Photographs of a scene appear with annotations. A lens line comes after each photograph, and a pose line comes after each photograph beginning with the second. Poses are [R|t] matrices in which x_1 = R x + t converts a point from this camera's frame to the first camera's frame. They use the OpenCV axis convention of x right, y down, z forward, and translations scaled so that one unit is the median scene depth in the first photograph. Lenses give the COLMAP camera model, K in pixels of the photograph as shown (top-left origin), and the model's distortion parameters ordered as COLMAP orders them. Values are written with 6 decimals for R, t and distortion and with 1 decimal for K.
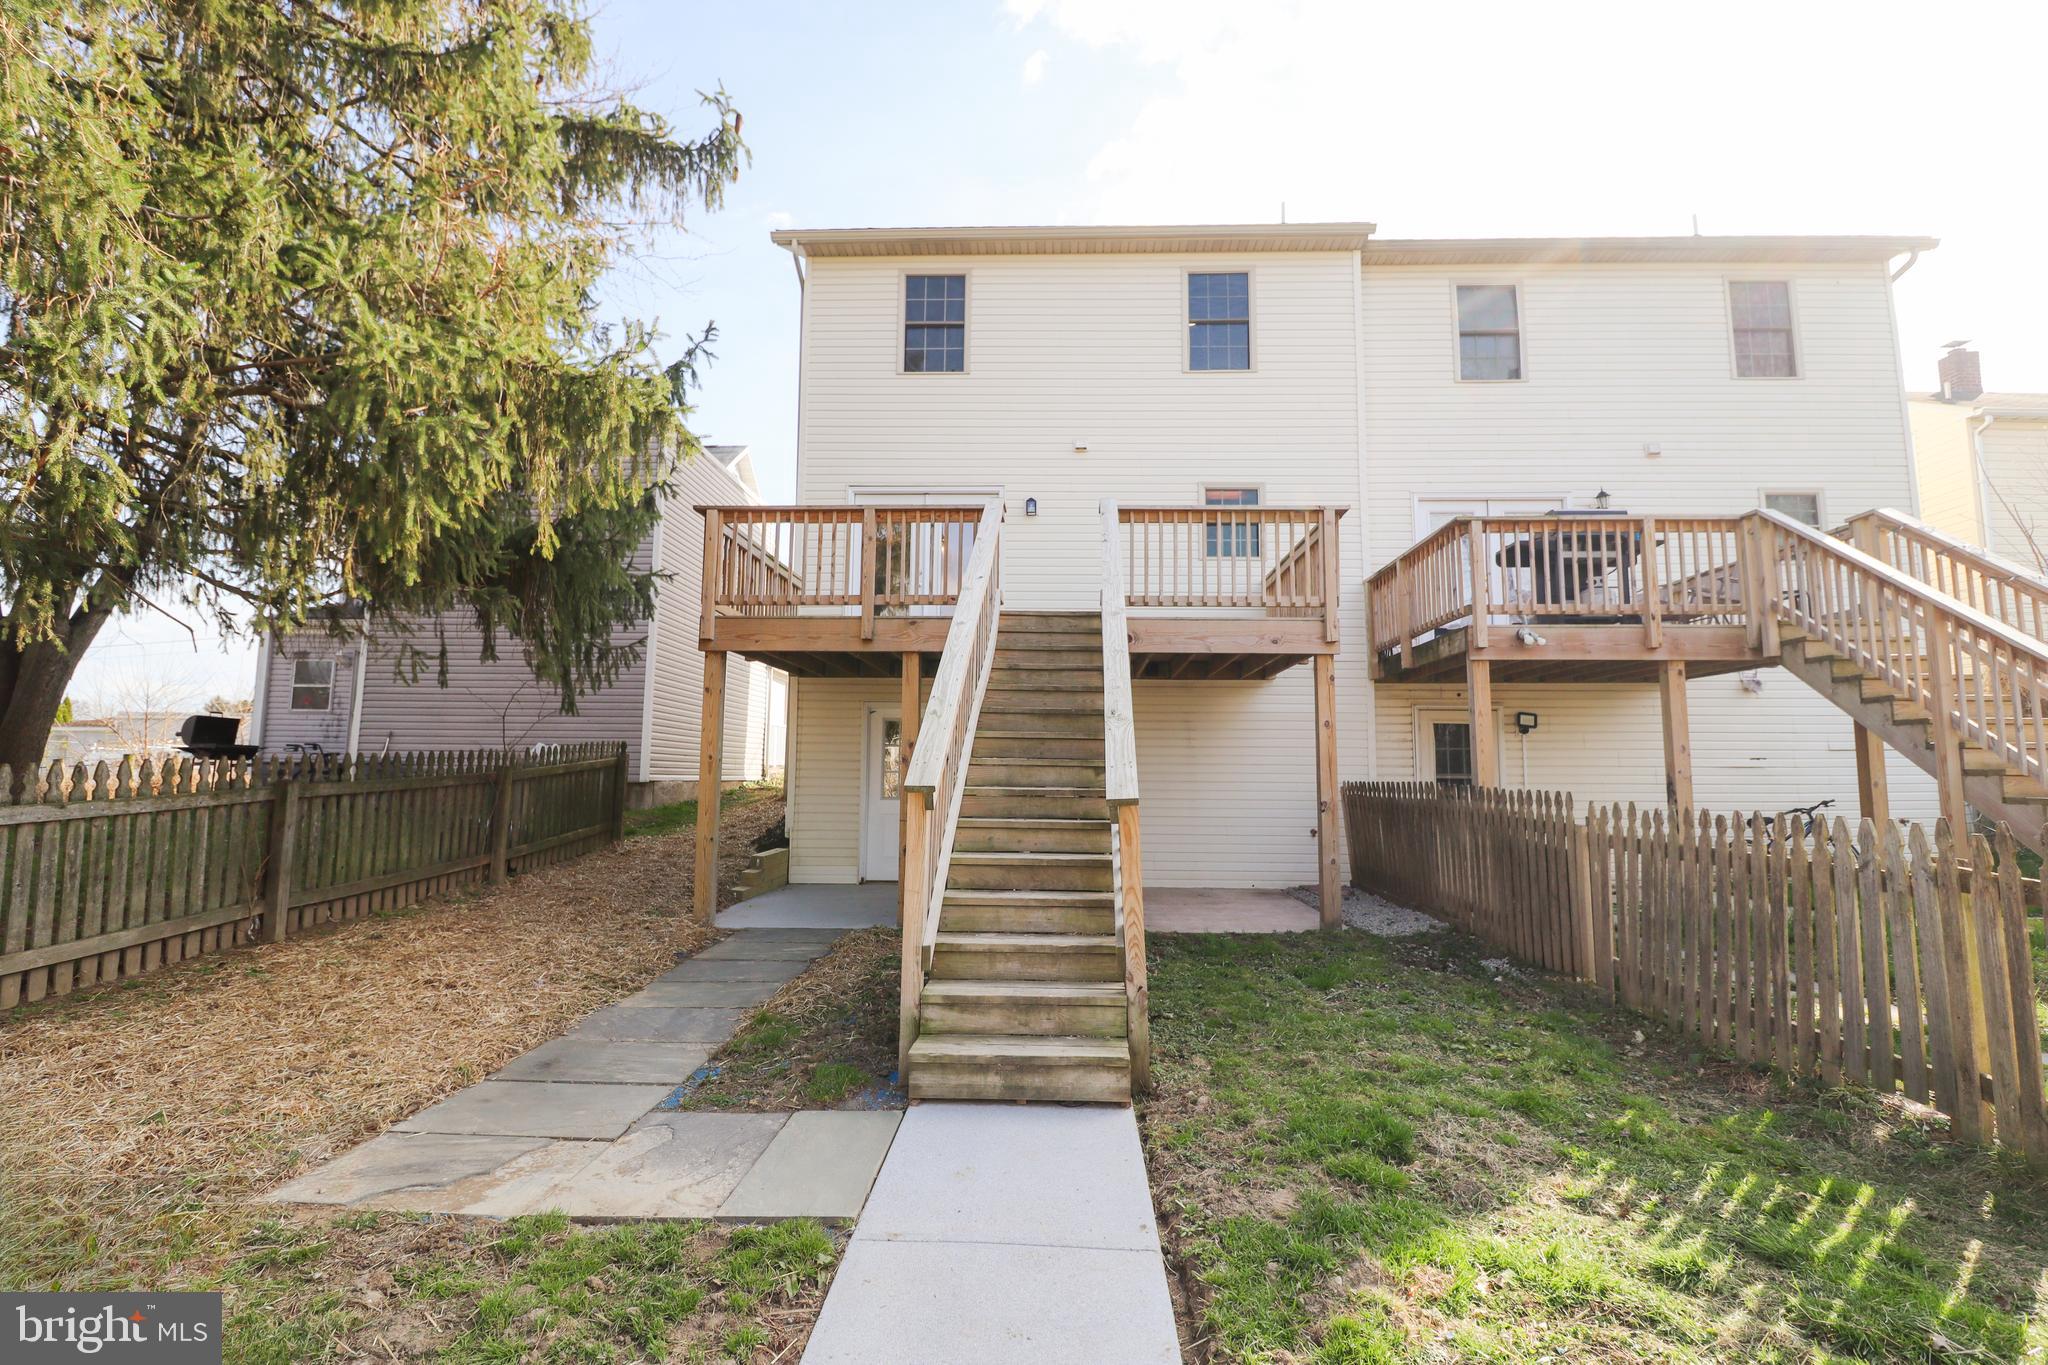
lens RADIAL K [[943.1, 0, 1033.4], [0, 943.1, 684.6], [0, 0, 1]] dist [-0.004762, -0.009990]
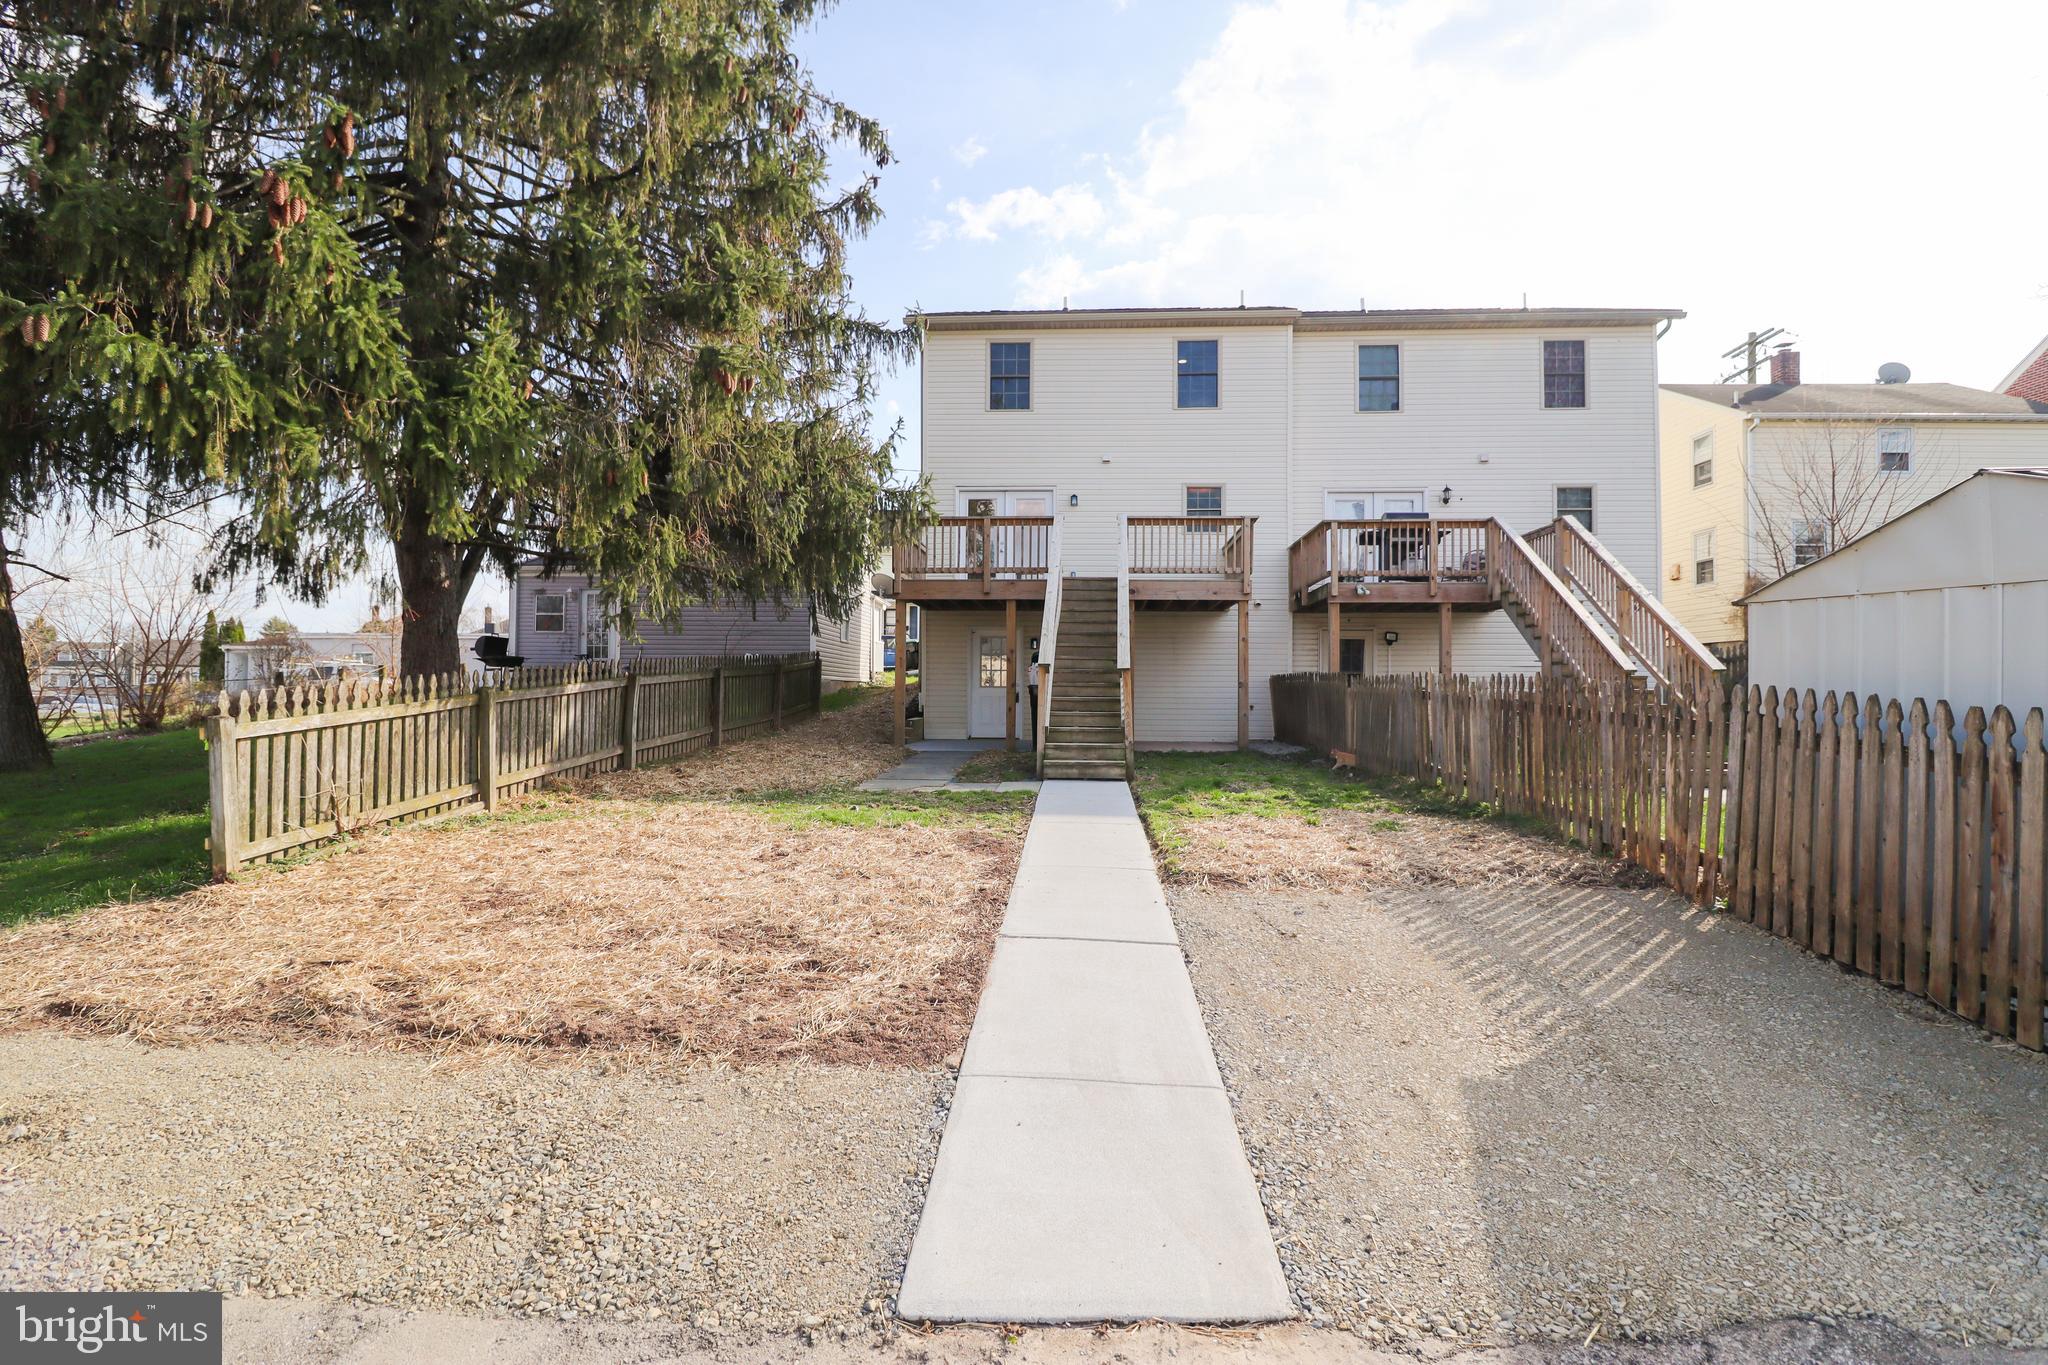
lens RADIAL K [[943.1, 0, 1028.0], [0, 943.1, 684.0], [0, 0, 1]] dist [-0.004762, -0.009990]
pose [[0.999578, -0.001477, -0.029005, -0.039086], [0.004028, 0.996102, 0.088120, -0.027969], [0.028762, -0.088199, 0.995688, -0.672365]]
